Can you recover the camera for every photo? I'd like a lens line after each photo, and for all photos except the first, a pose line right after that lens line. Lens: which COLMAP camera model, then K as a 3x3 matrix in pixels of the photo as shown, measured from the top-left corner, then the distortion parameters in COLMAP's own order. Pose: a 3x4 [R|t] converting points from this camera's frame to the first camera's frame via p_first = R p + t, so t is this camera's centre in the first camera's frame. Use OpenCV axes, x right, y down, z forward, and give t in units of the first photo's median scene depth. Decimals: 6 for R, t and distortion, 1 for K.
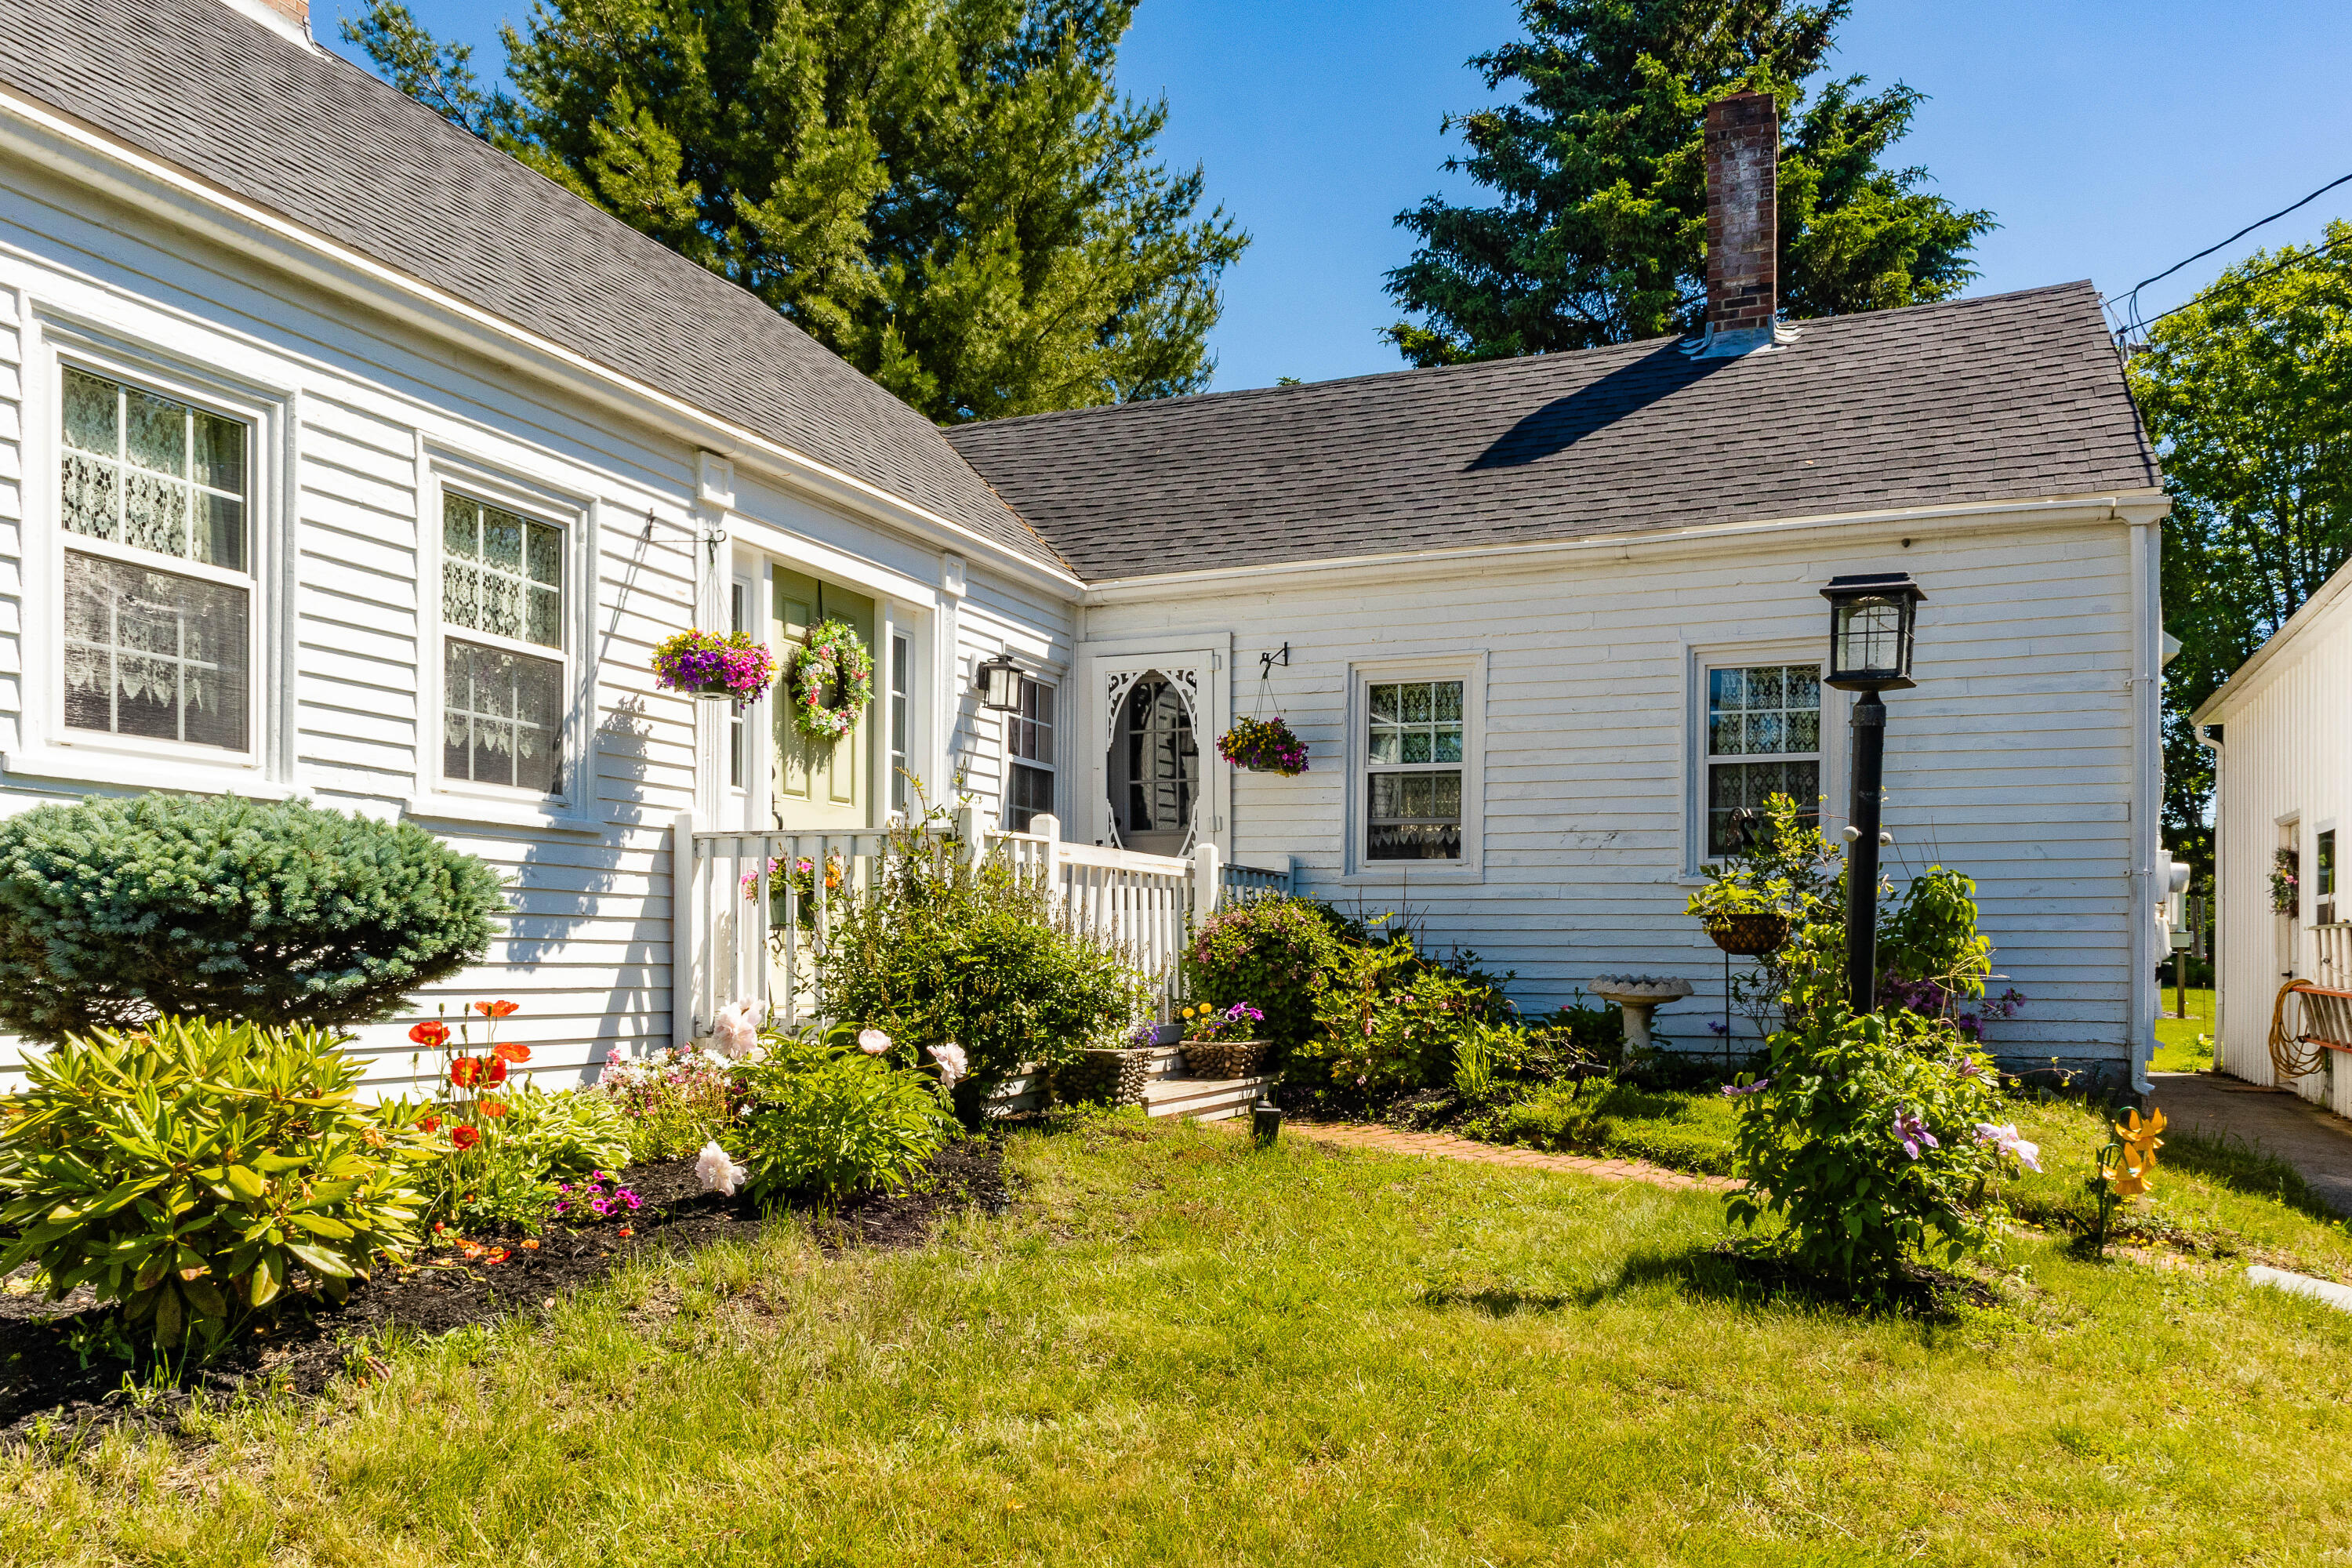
lens RADIAL K [[1645.2, 0, 1230.7], [0, 1645.2, 953.2], [0, 0, 1]] dist [0.000764, -0.005240]
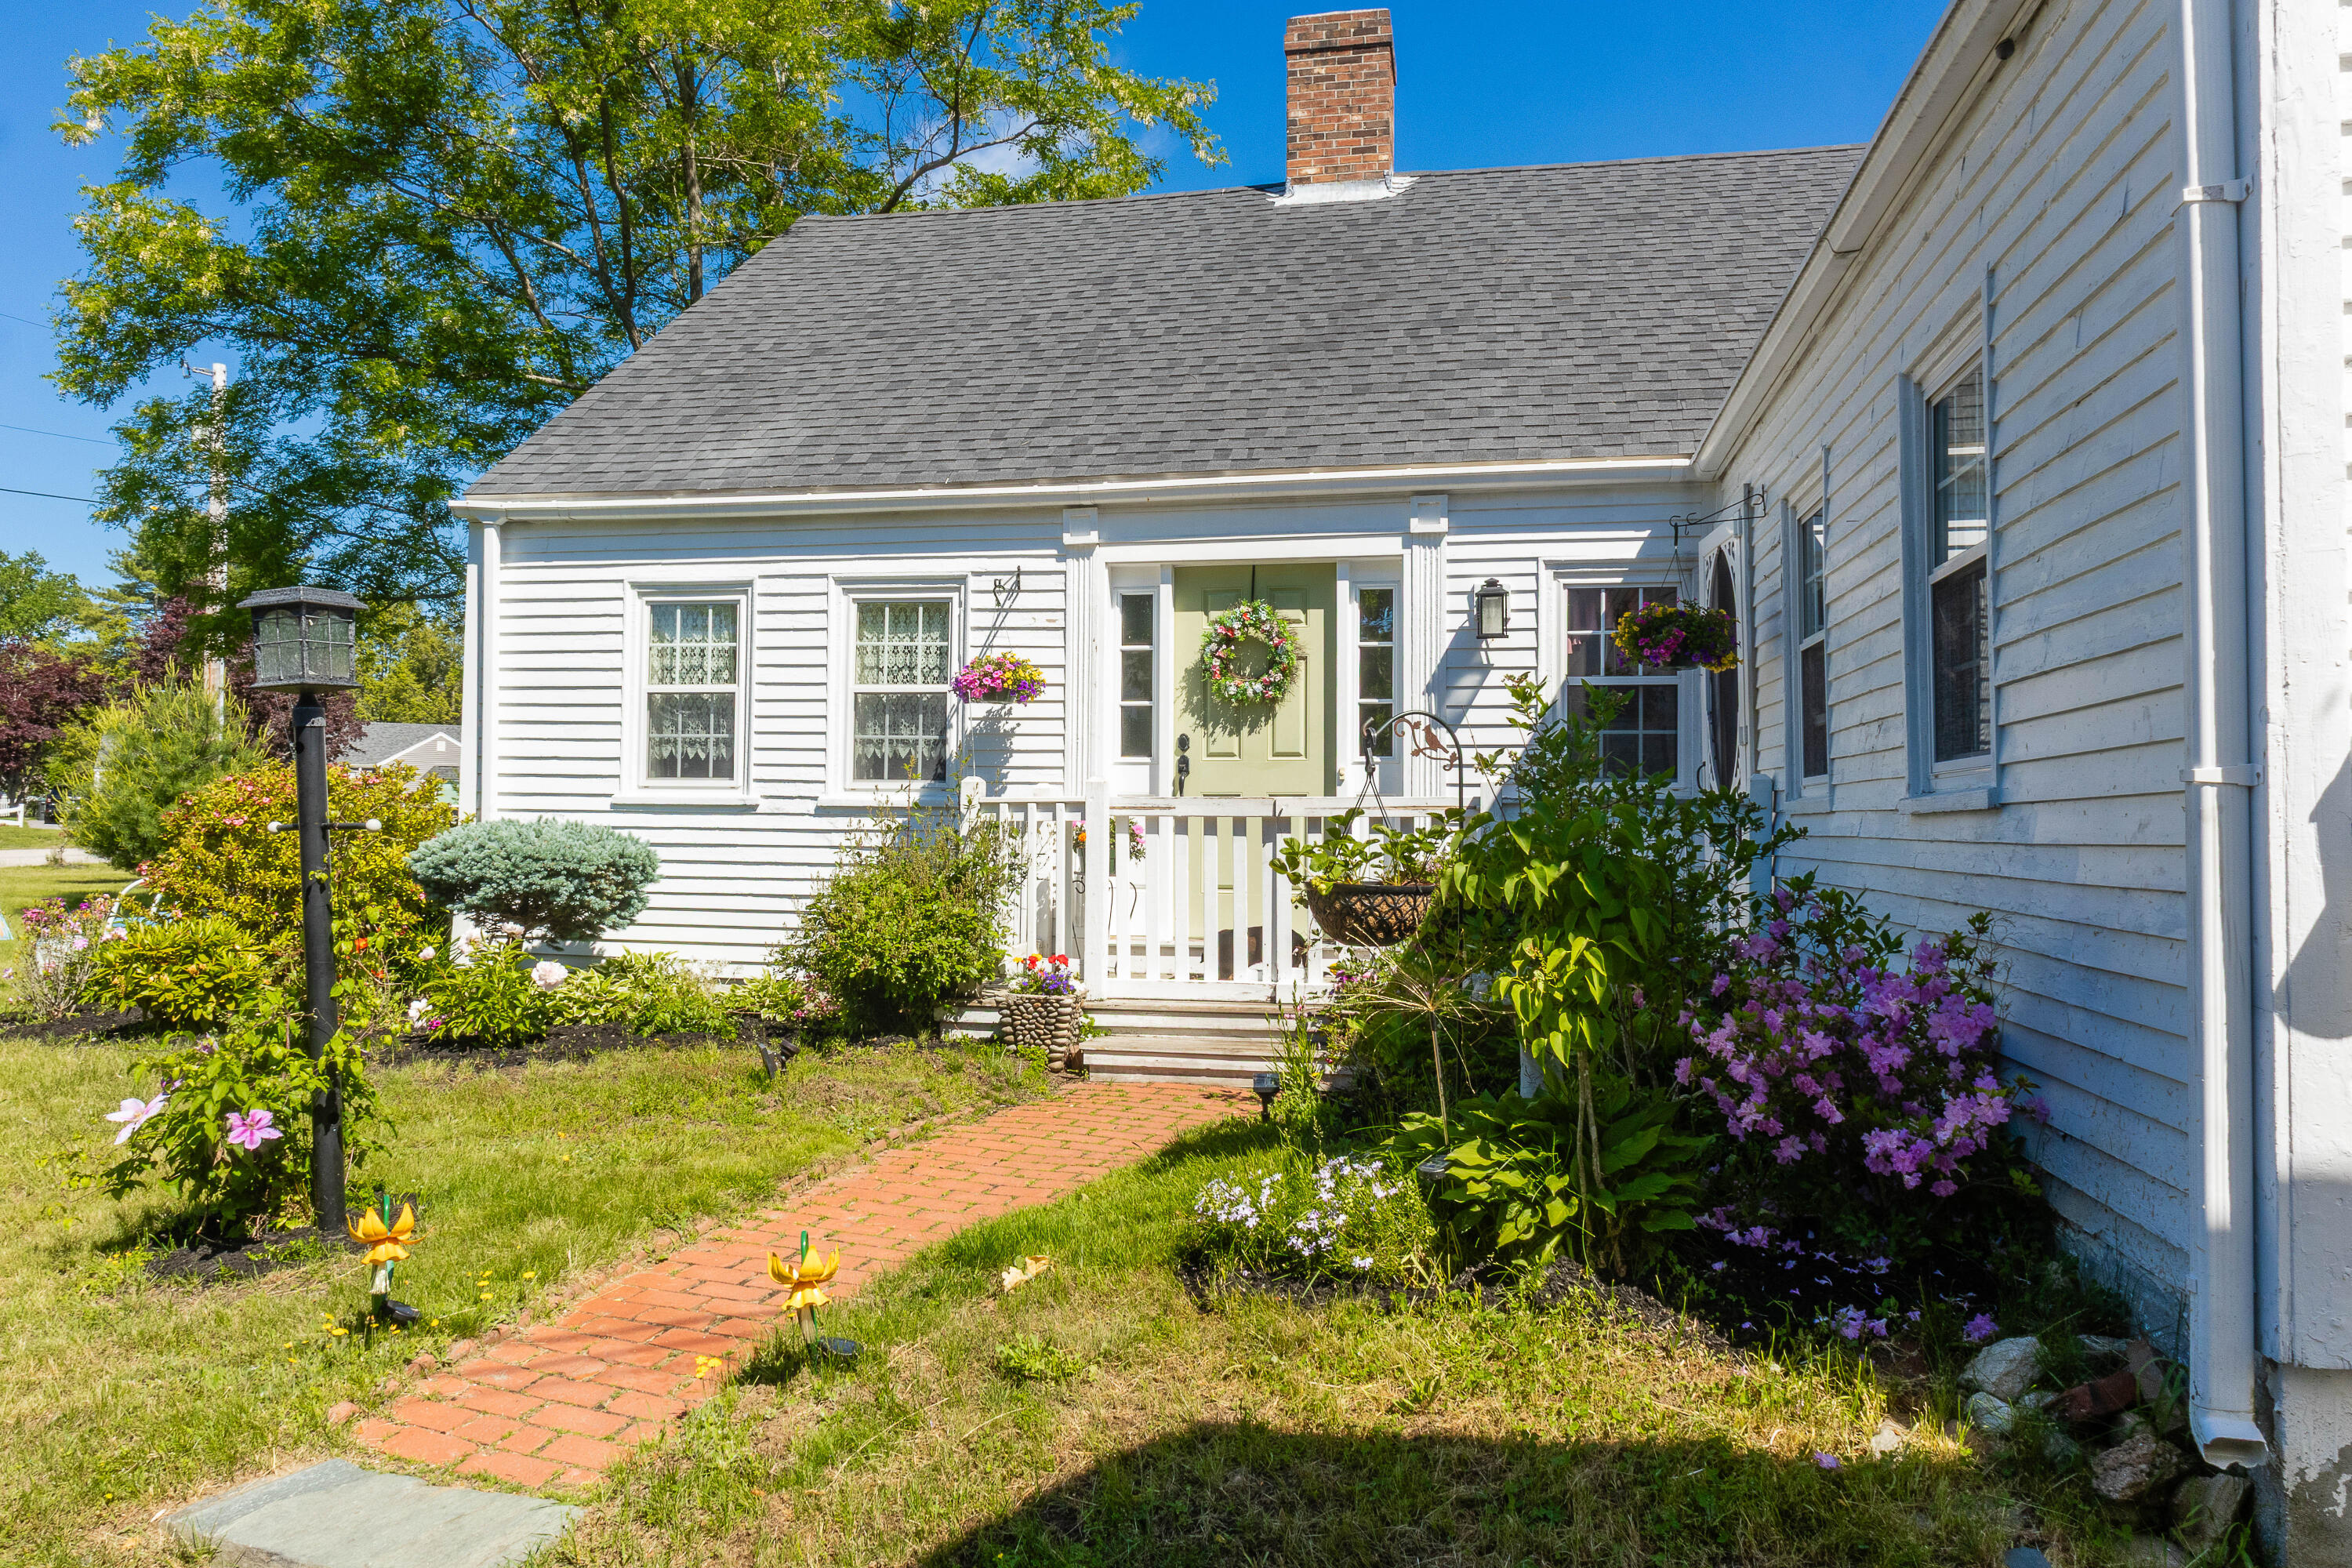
lens RADIAL K [[1598.5, 0, 1151.8], [0, 1598.5, 791.2], [0, 0, 1]] dist [0.023940, -0.054976]
pose [[0.193801, -0.030610, -0.980563, 0.821453], [-0.003436, 0.999486, -0.031880, -0.034509], [0.981035, 0.009548, 0.193596, 0.721834]]
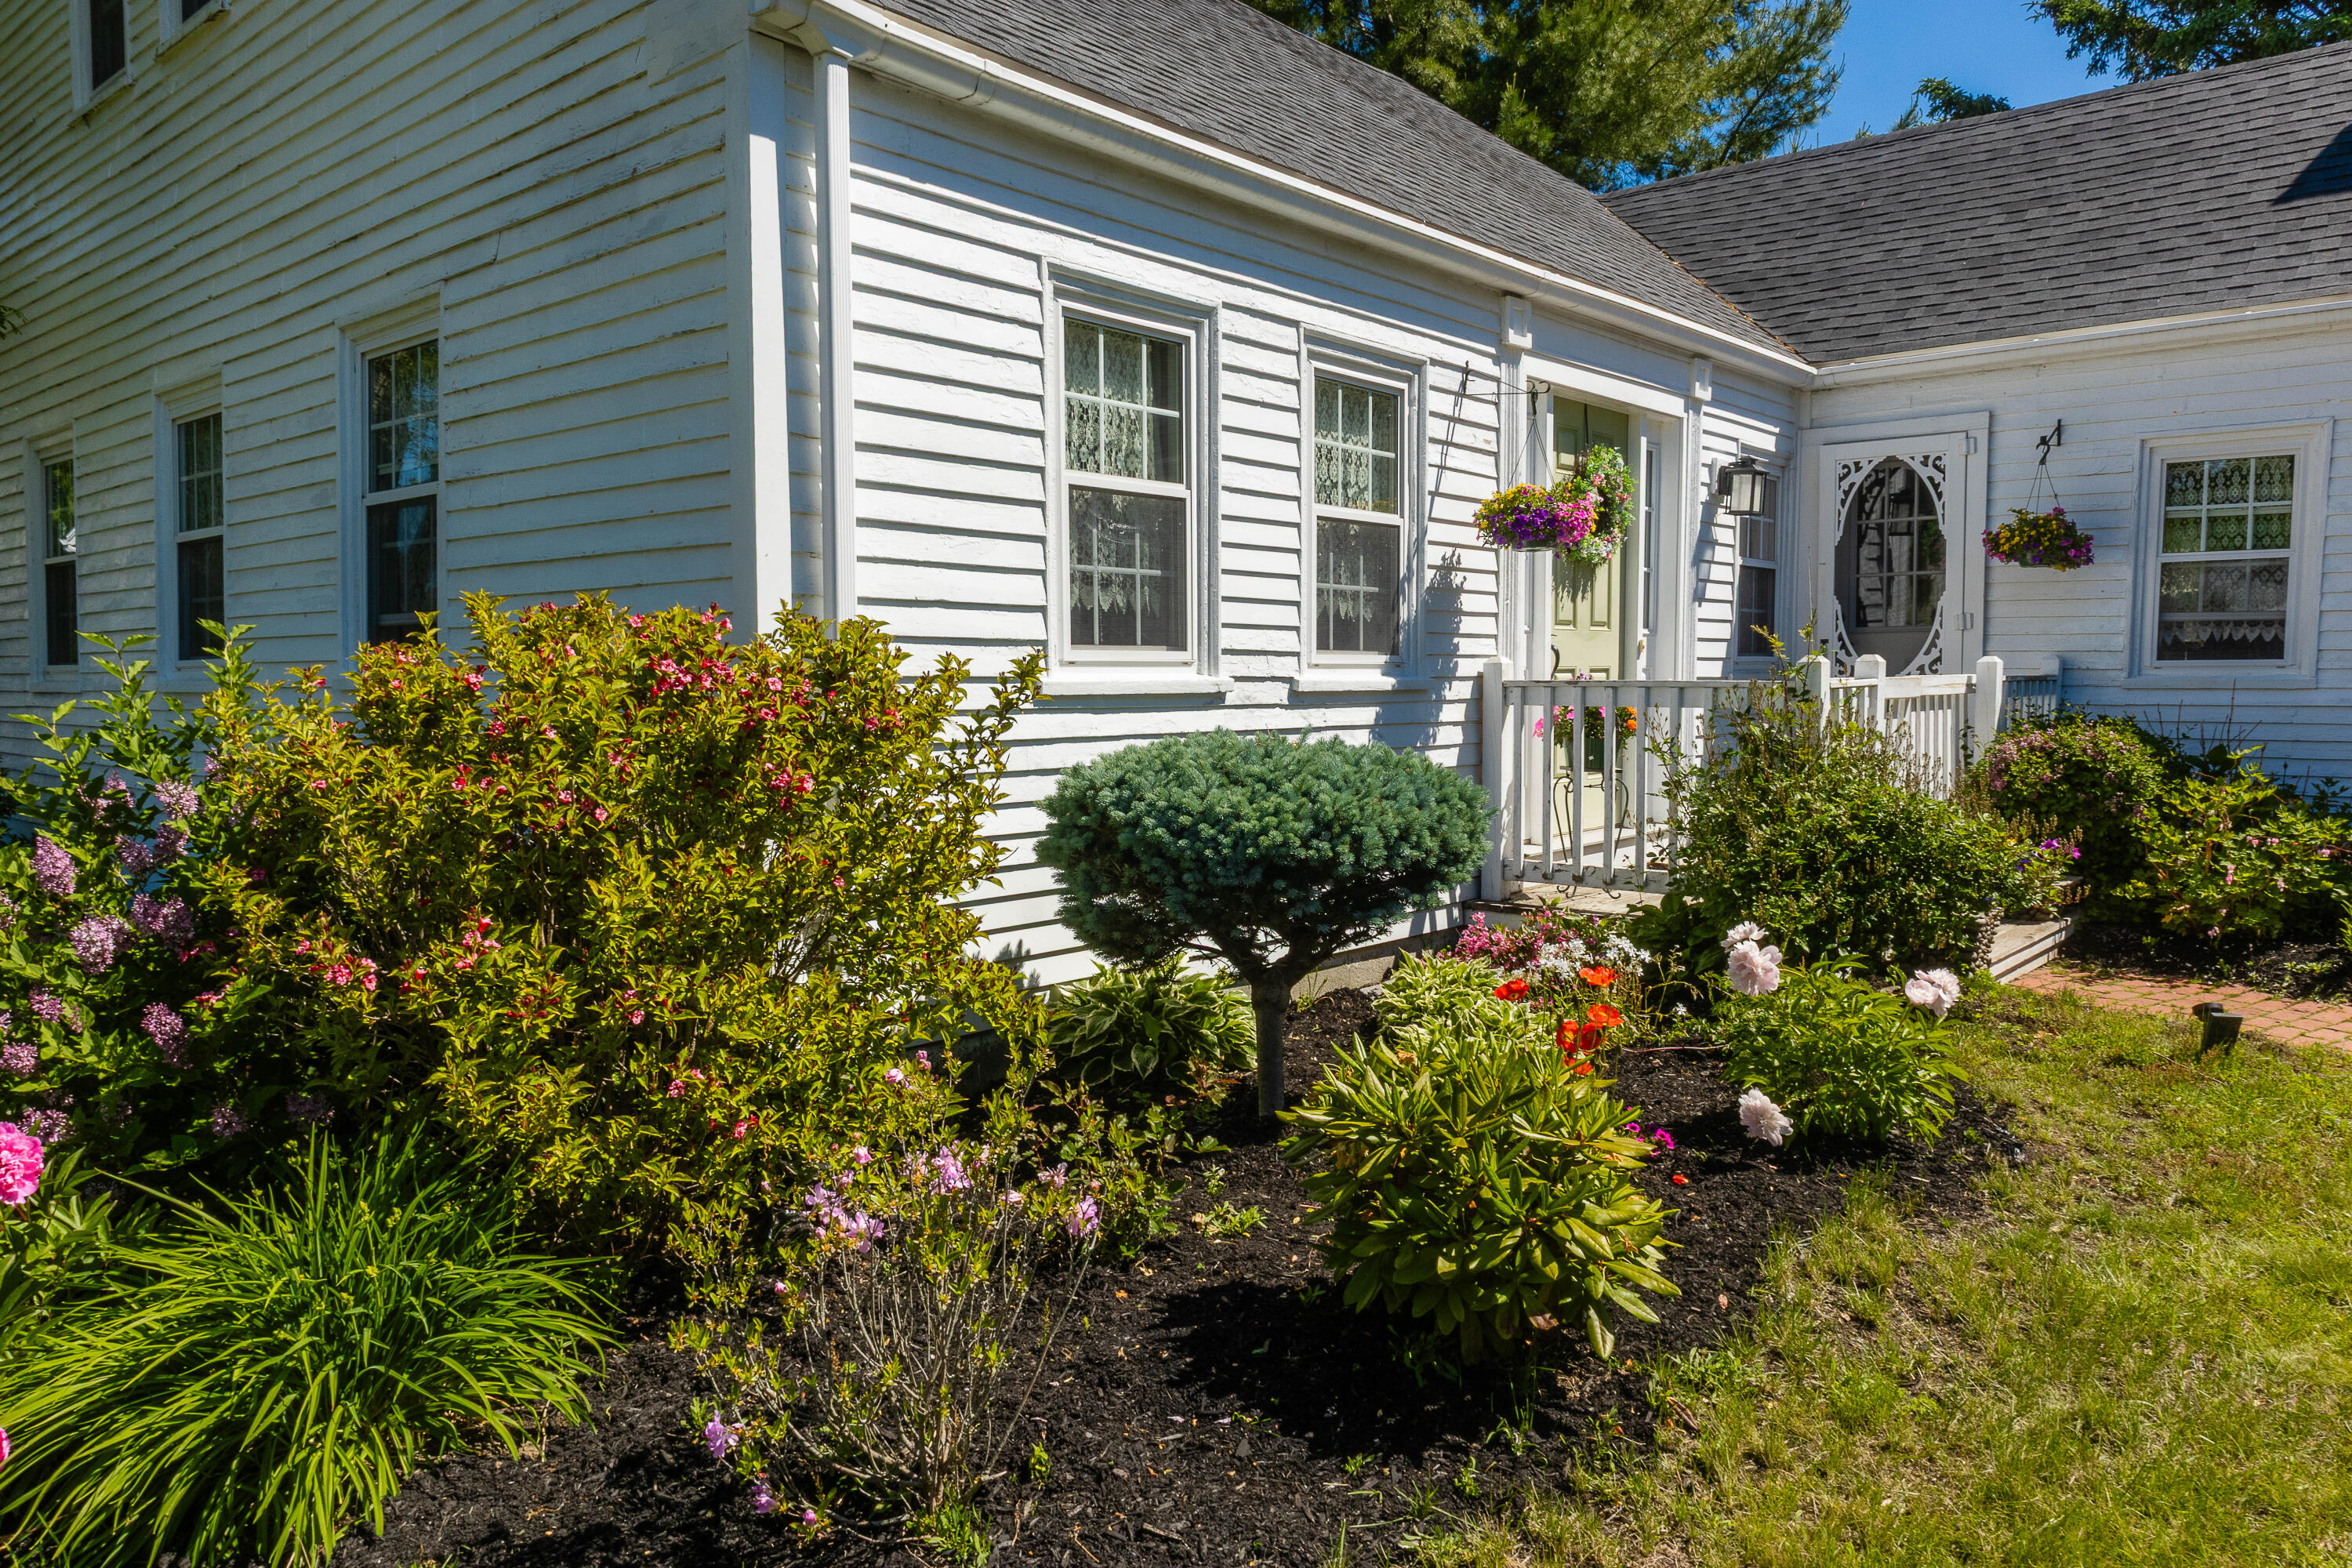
lens RADIAL K [[1595.8, 0, 1188.2], [0, 1595.8, 793.0], [0, 0, 1]] dist [0.002404, -0.004992]
pose [[0.946205, 0.011485, -0.323365, -0.163472], [0.014131, 0.996950, 0.076757, -0.070499], [0.323260, -0.077198, 0.943156, -0.003270]]
